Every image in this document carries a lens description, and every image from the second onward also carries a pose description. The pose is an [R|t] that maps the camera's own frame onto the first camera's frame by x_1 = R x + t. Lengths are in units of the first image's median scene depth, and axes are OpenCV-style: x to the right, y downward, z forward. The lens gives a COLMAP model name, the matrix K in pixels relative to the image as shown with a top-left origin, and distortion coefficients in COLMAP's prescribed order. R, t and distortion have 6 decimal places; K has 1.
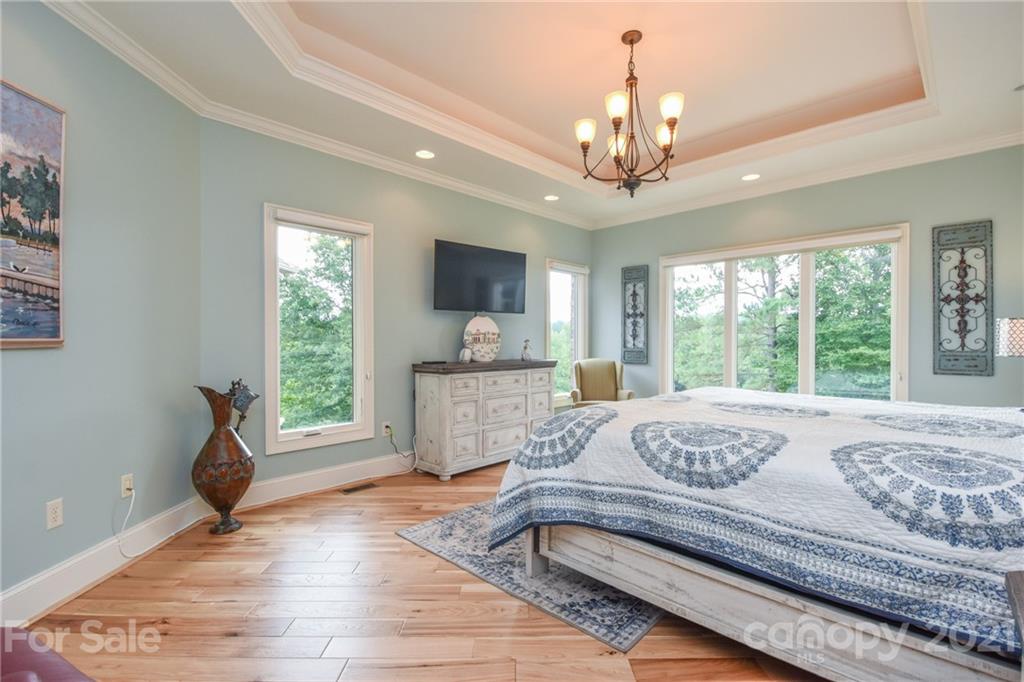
lens RADIAL K [[456.9, 0, 517.0], [0, 456.9, 341.4], [0, 0, 1]] dist [-0.004209, -0.002574]
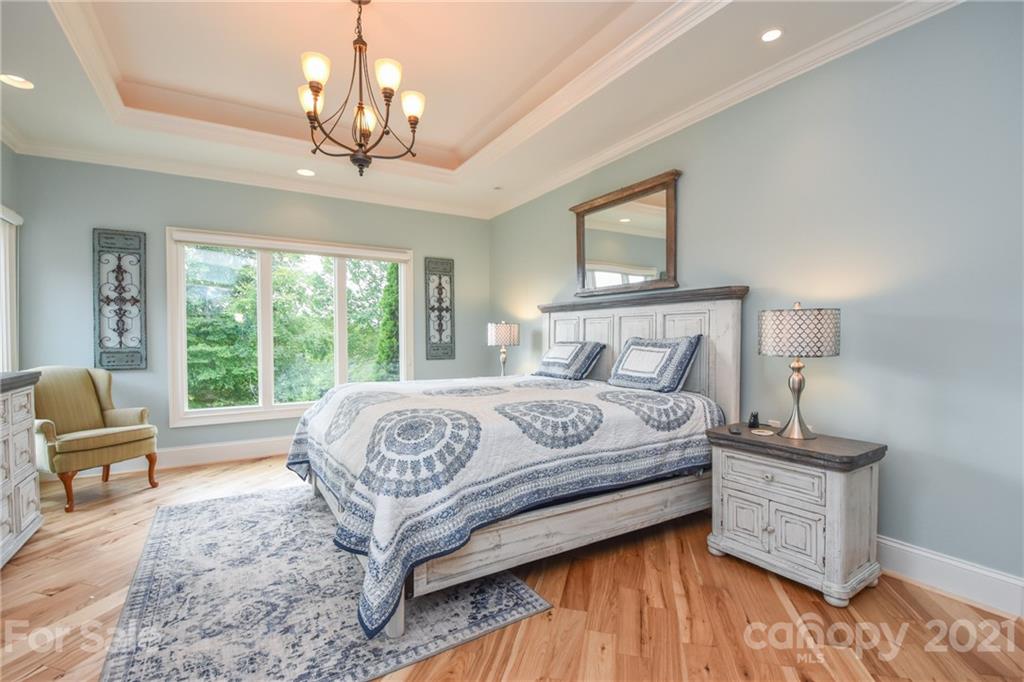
lens RADIAL K [[456.9, 0, 516.1], [0, 456.9, 341.5], [0, 0, 1]] dist [-0.004209, -0.002574]
pose [[0.249585, -0.009889, 0.968302, -0.430381], [0.003558, 0.999950, 0.009295, 0.001442], [-0.968346, 0.001126, 0.249608, 0.385946]]
